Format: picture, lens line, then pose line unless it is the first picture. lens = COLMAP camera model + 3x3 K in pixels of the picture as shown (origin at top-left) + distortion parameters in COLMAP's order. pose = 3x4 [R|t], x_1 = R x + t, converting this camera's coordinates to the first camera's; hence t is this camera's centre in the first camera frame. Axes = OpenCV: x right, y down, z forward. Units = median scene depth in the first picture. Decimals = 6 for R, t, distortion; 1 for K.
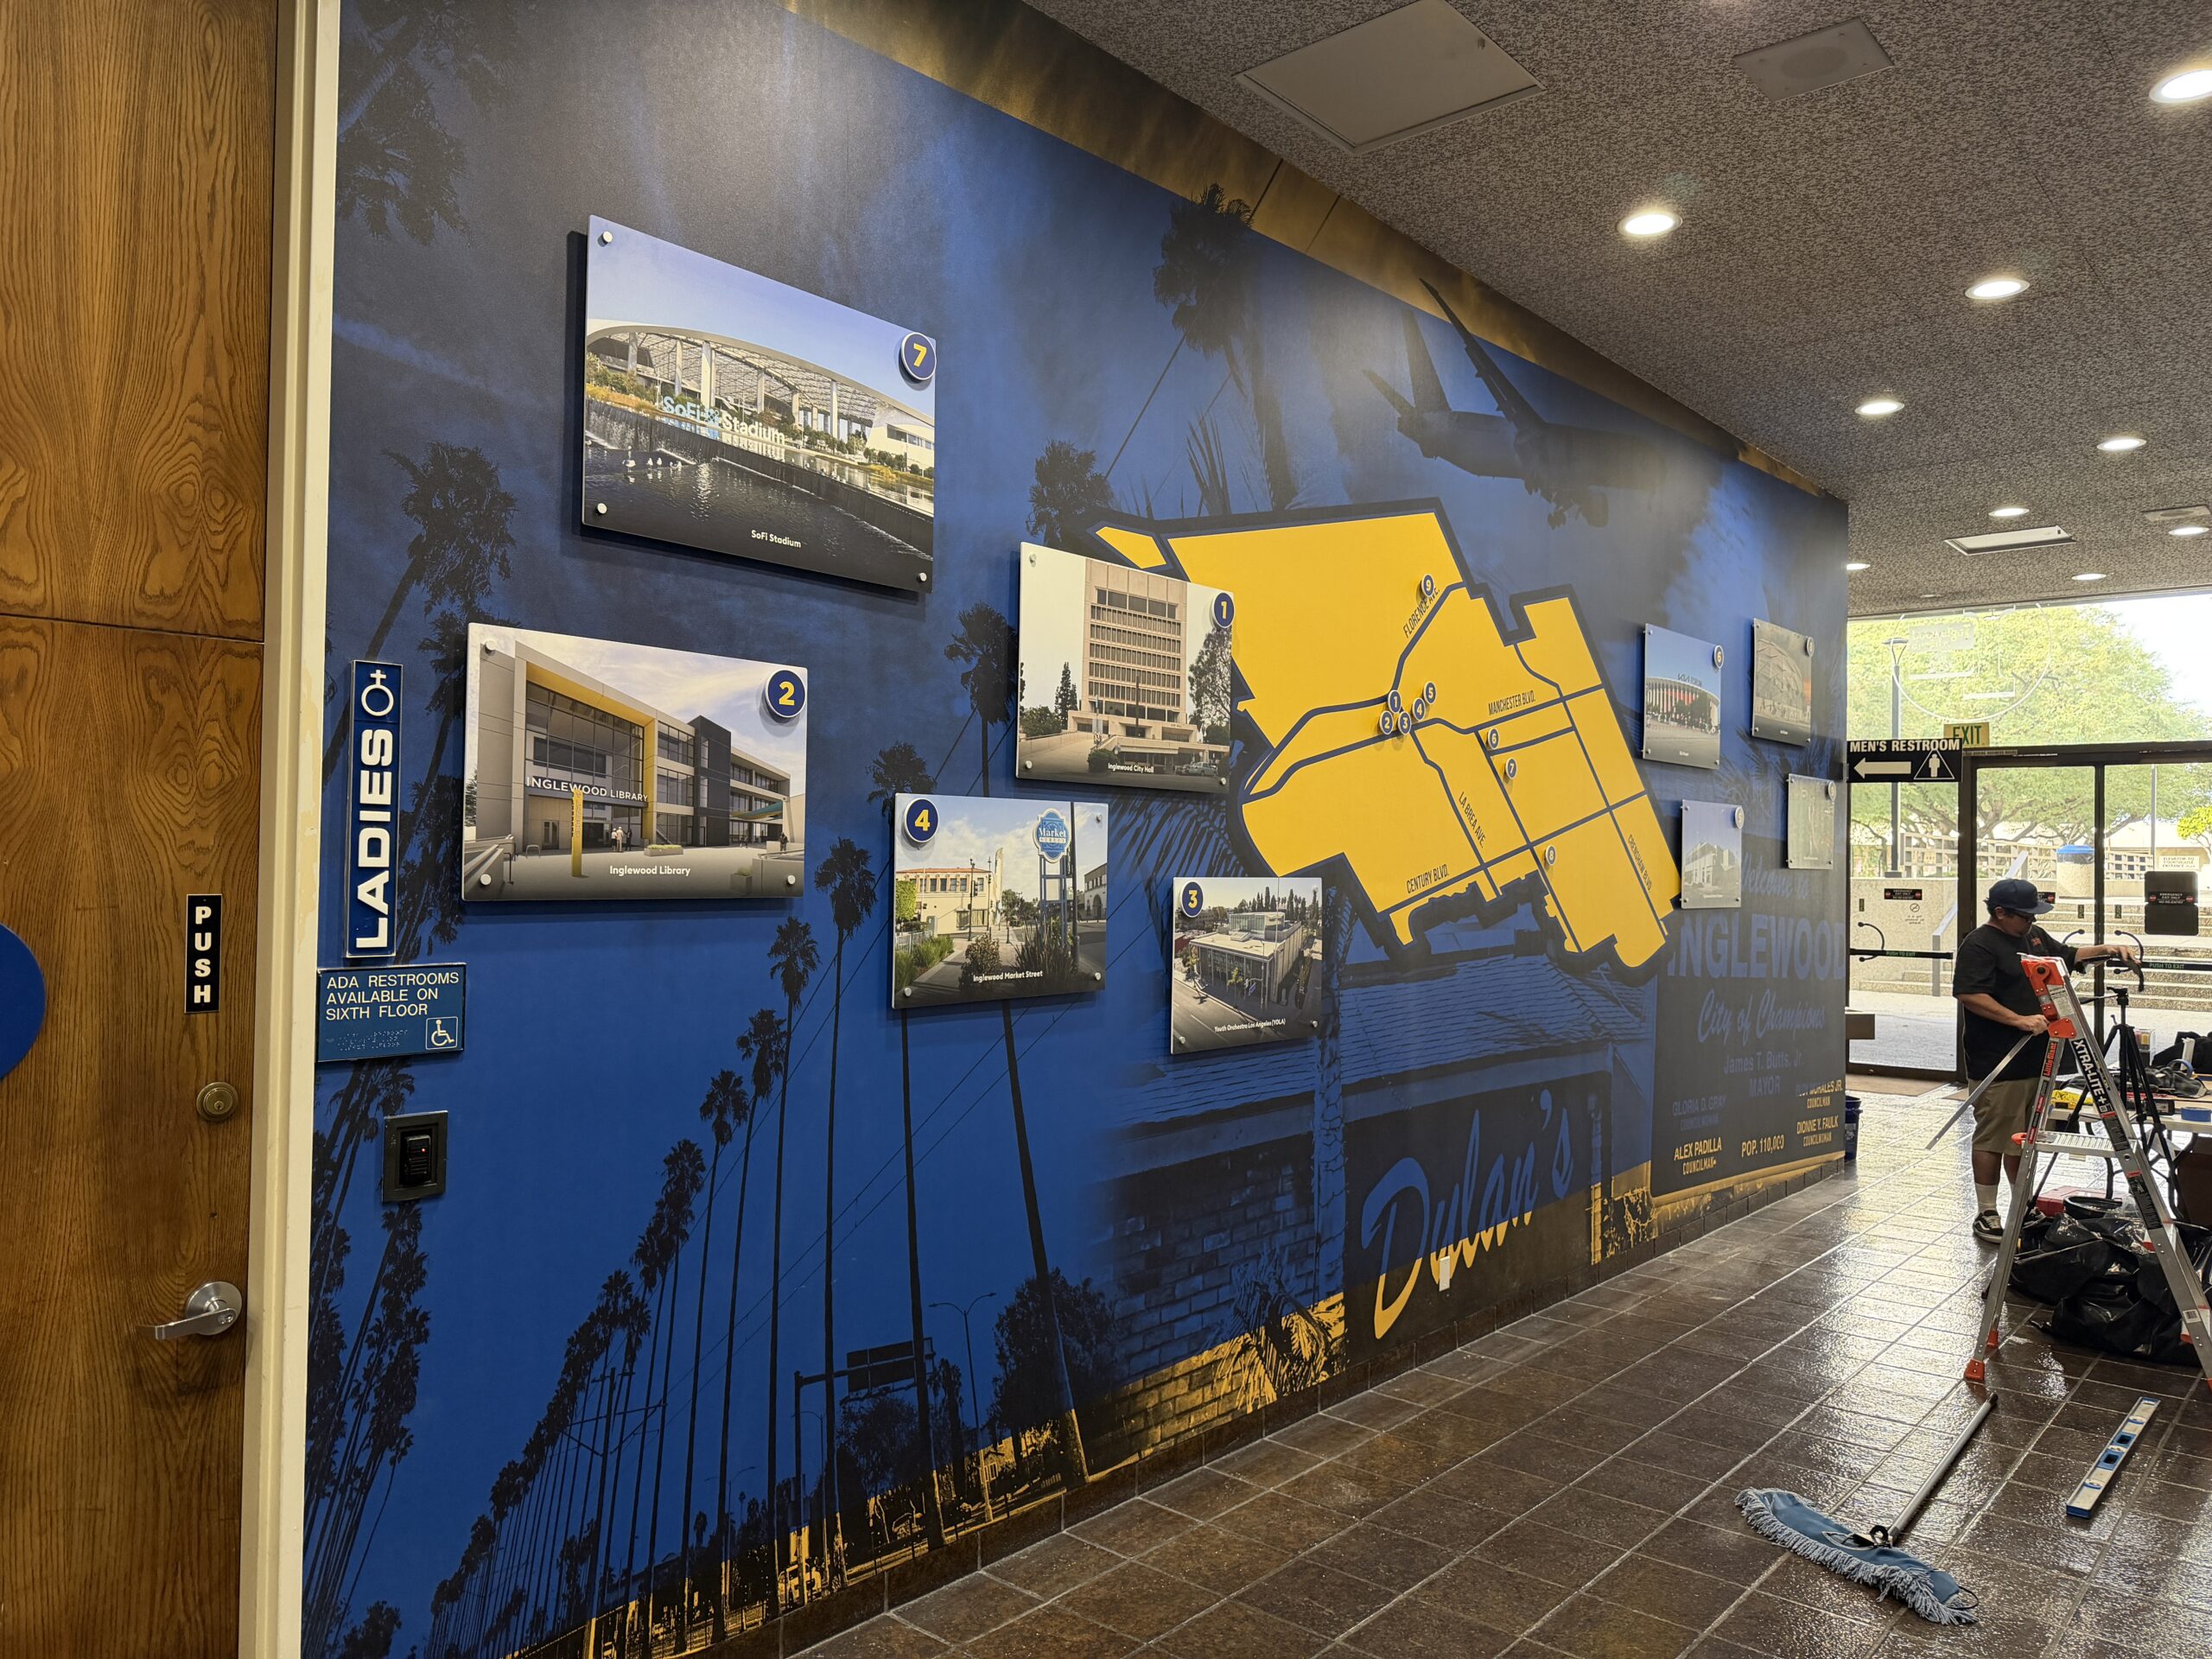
lens RADIAL K [[1580.2, 0, 1102.1], [0, 1580.2, 824.3], [0, 0, 1]] dist [0.093144, -0.052942]
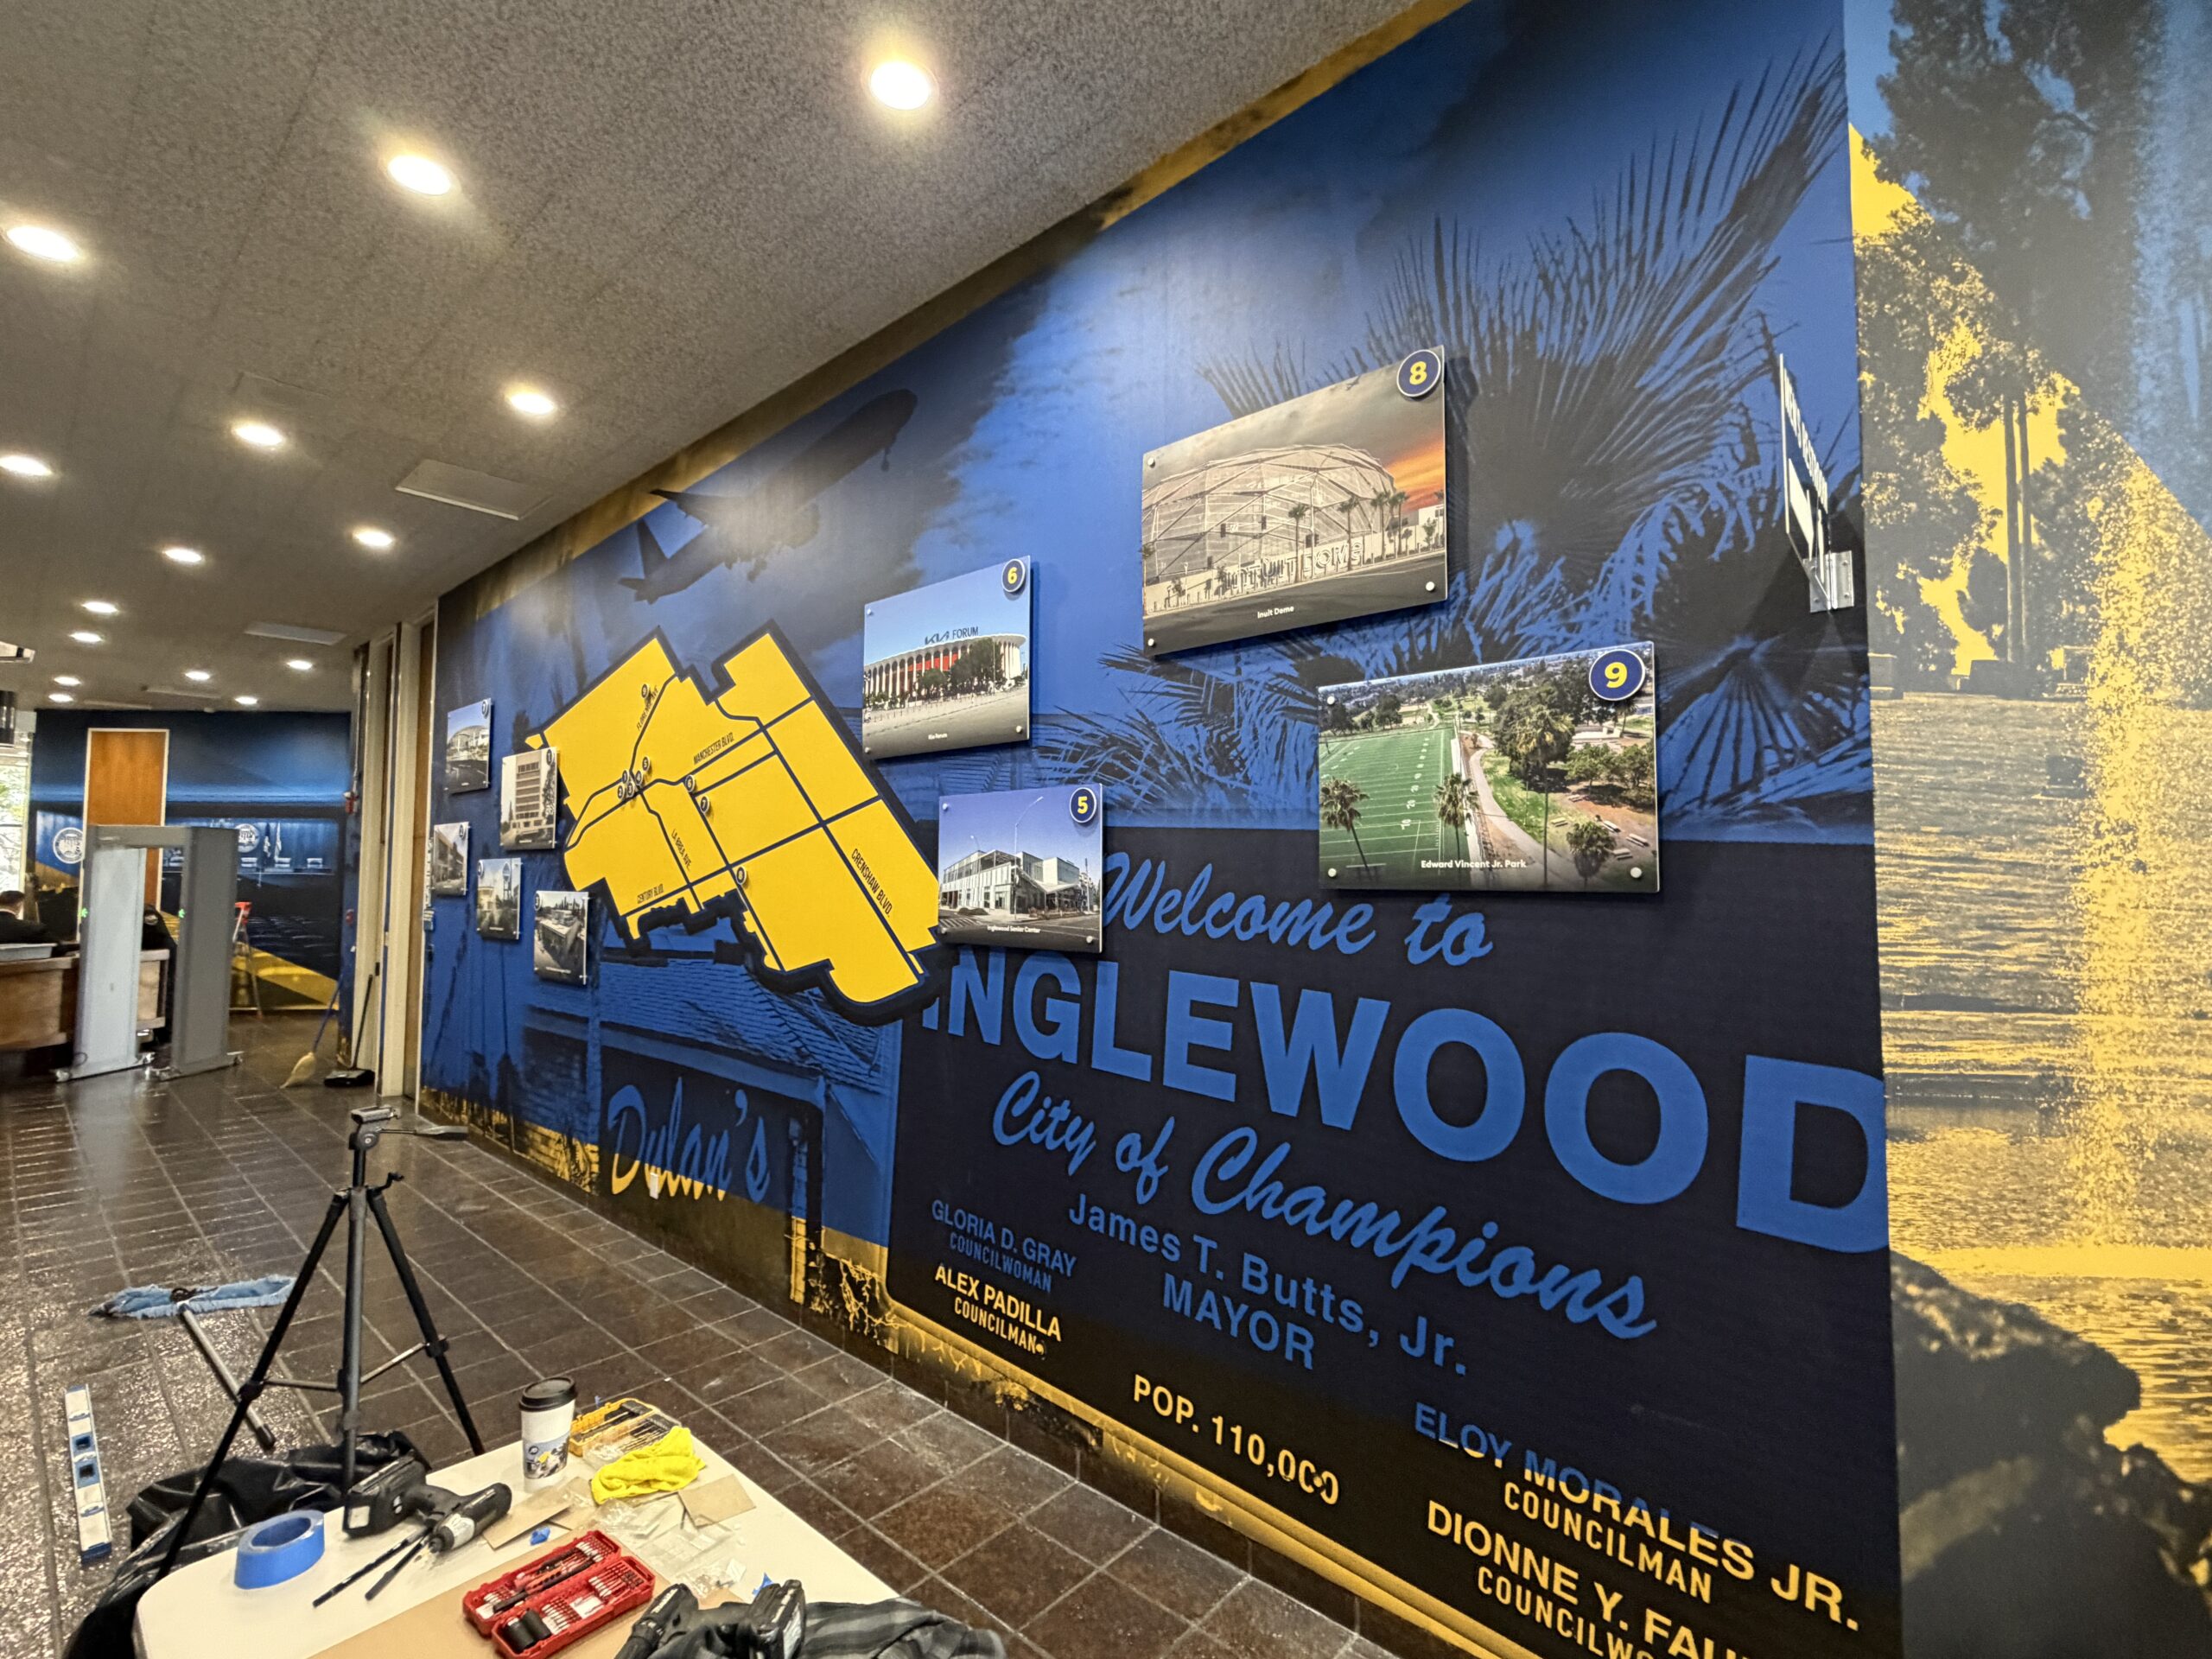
lens RADIAL K [[976.1, 0, 1103.2], [0, 976.1, 835.6], [0, 0, 1]] dist [0.000224, -0.000207]
pose [[-0.008877, -0.065517, -0.997812, 1.448516], [0.013846, 0.997748, -0.065636, 0.060739], [0.999865, -0.014398, -0.007950, 1.907879]]
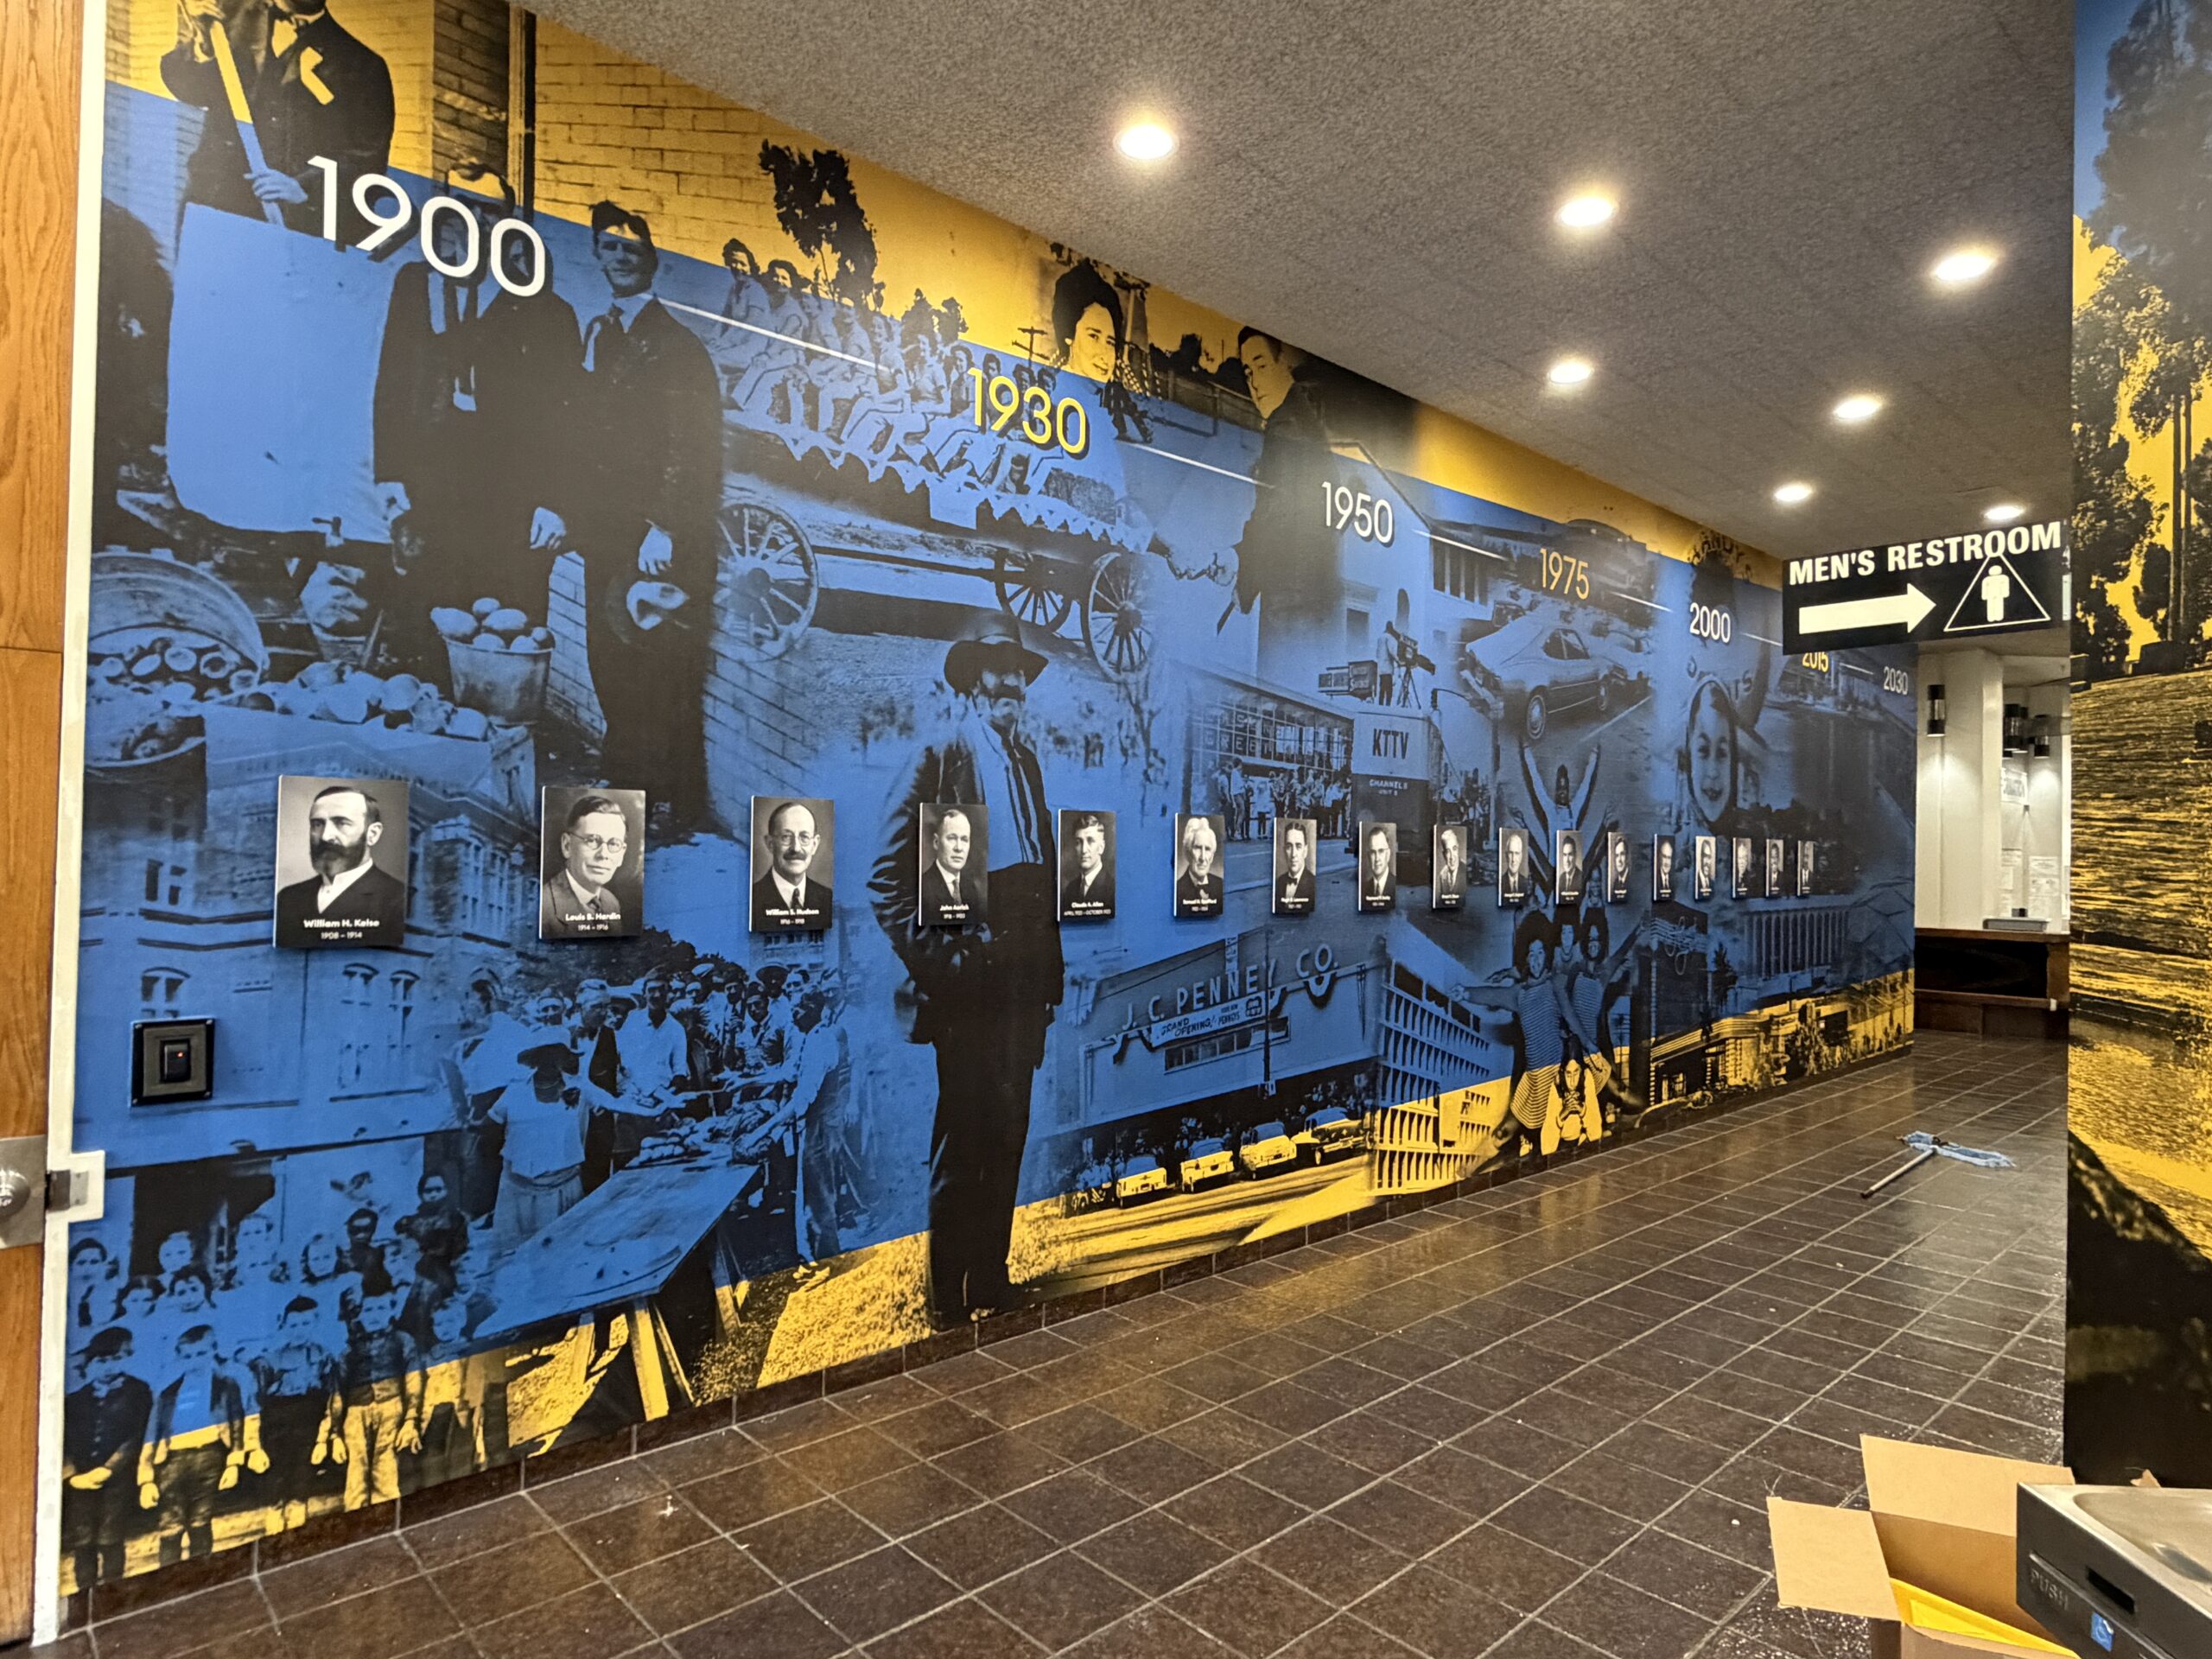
lens RADIAL K [[1268.4, 0, 1101.3], [0, 1268.4, 827.0], [0, 0, 1]] dist [0.001061, -0.000769]
pose [[-0.994571, -0.030278, 0.099563, 1.475609], [-0.033733, 0.998879, -0.033202, 0.090341], [-0.098446, -0.036380, -0.994477, 2.945713]]
